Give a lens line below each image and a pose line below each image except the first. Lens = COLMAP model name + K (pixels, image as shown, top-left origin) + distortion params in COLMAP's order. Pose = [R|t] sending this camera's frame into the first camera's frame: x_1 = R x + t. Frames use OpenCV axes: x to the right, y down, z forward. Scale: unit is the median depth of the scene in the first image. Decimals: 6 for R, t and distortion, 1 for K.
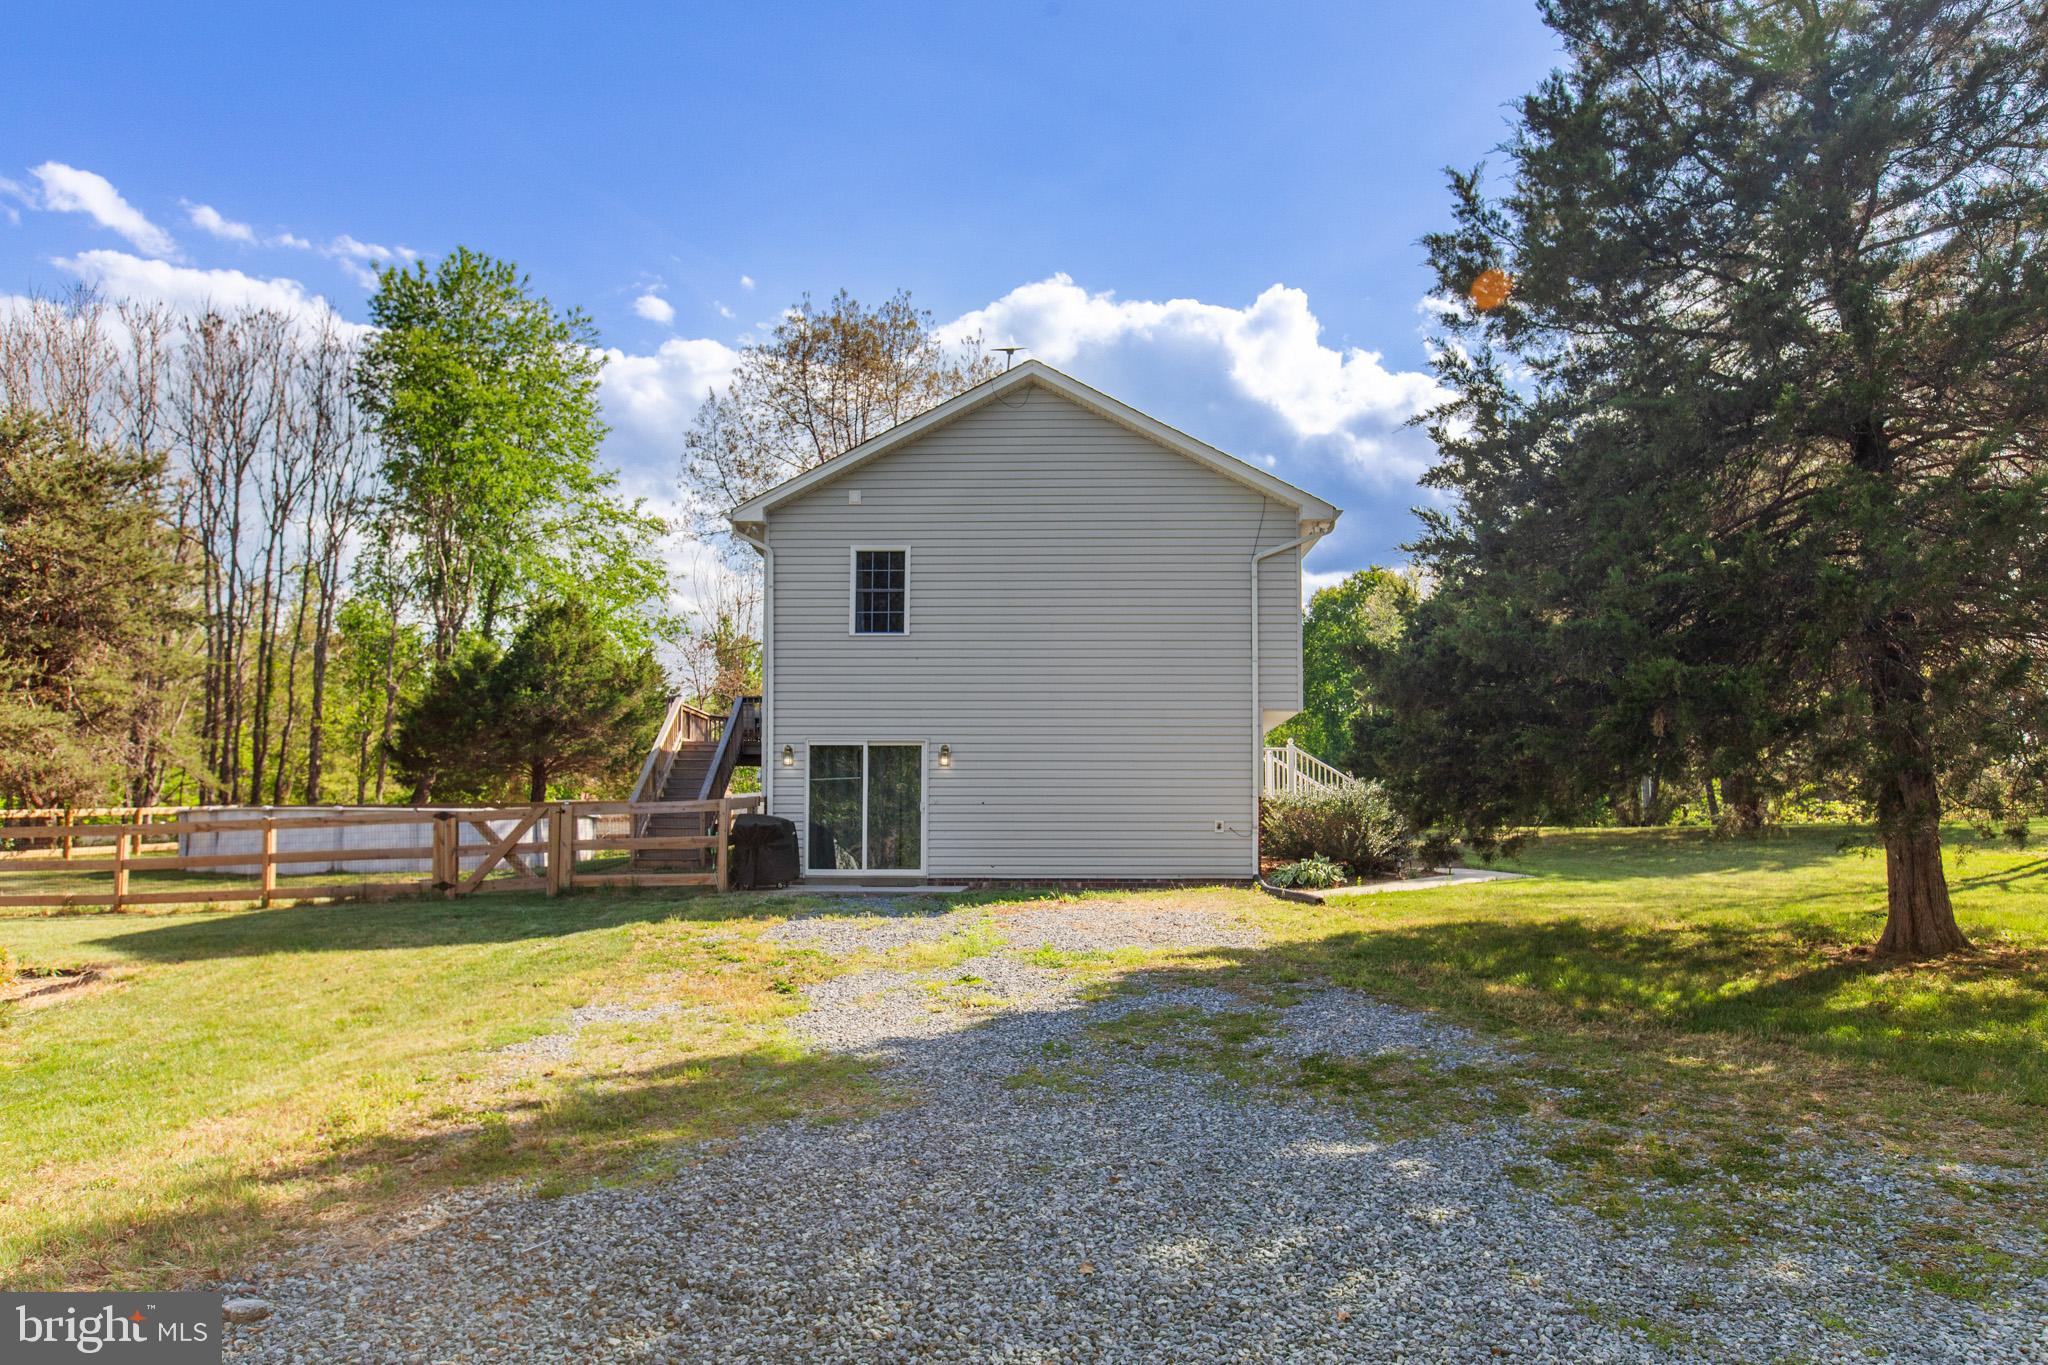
lens RADIAL K [[1454.3, 0, 1023.4], [0, 1454.3, 684.0], [0, 0, 1]] dist [-0.000425, -0.001026]
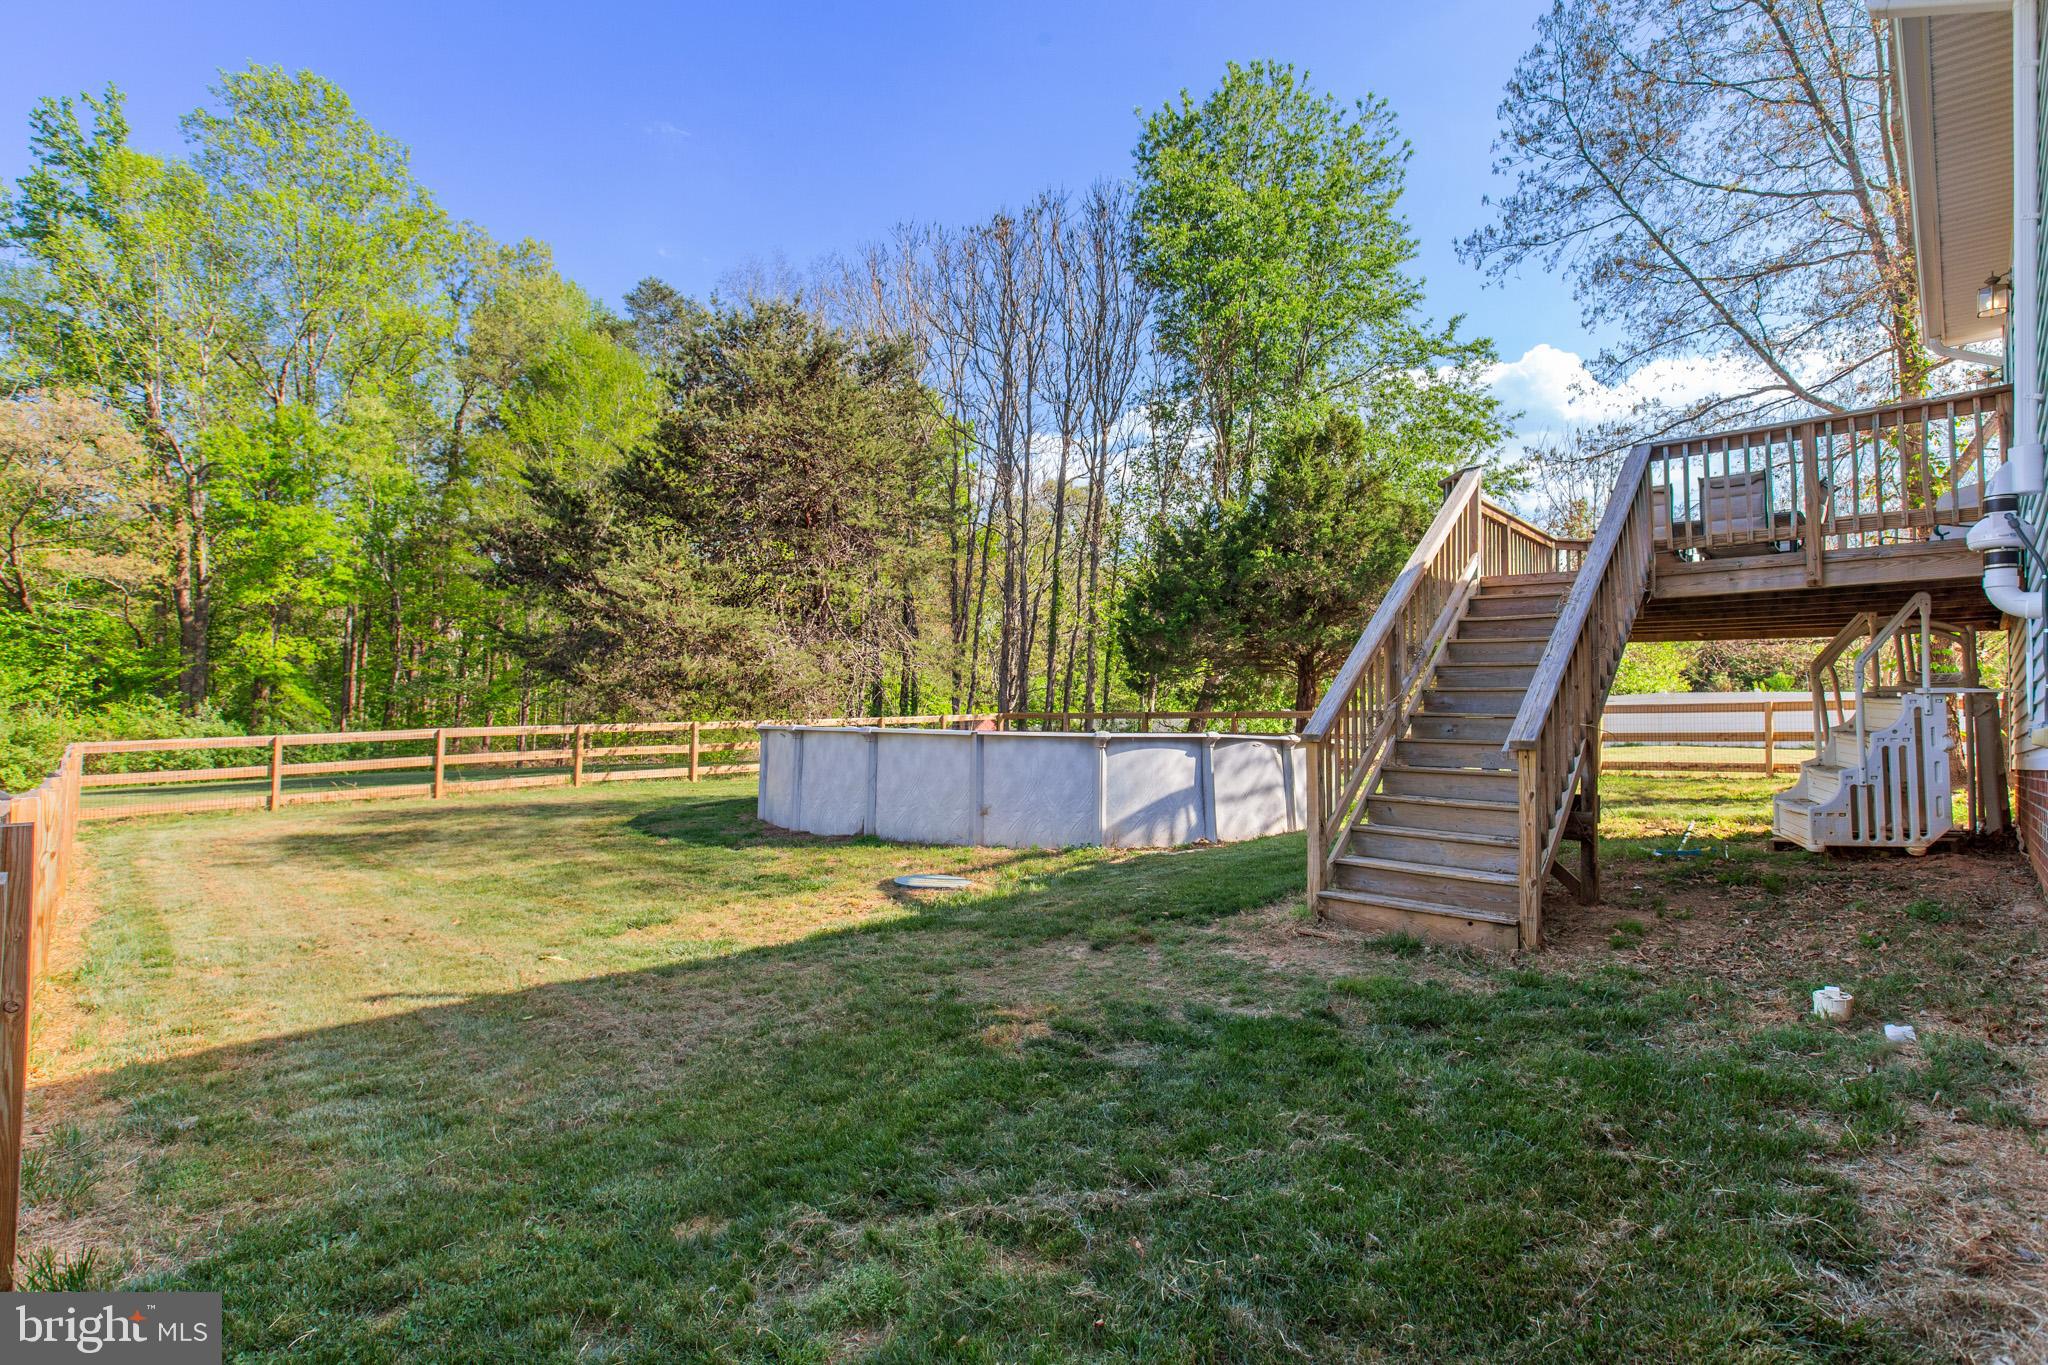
lens RADIAL K [[1066.5, 0, 1023.8], [0, 1066.5, 687.8], [0, 0, 1]] dist [-0.004083, -0.000156]
pose [[0.774444, -0.007576, -0.632597, -0.107961], [0.047427, 0.997810, 0.046111, 0.037813], [0.630862, -0.065713, 0.773107, 0.510614]]
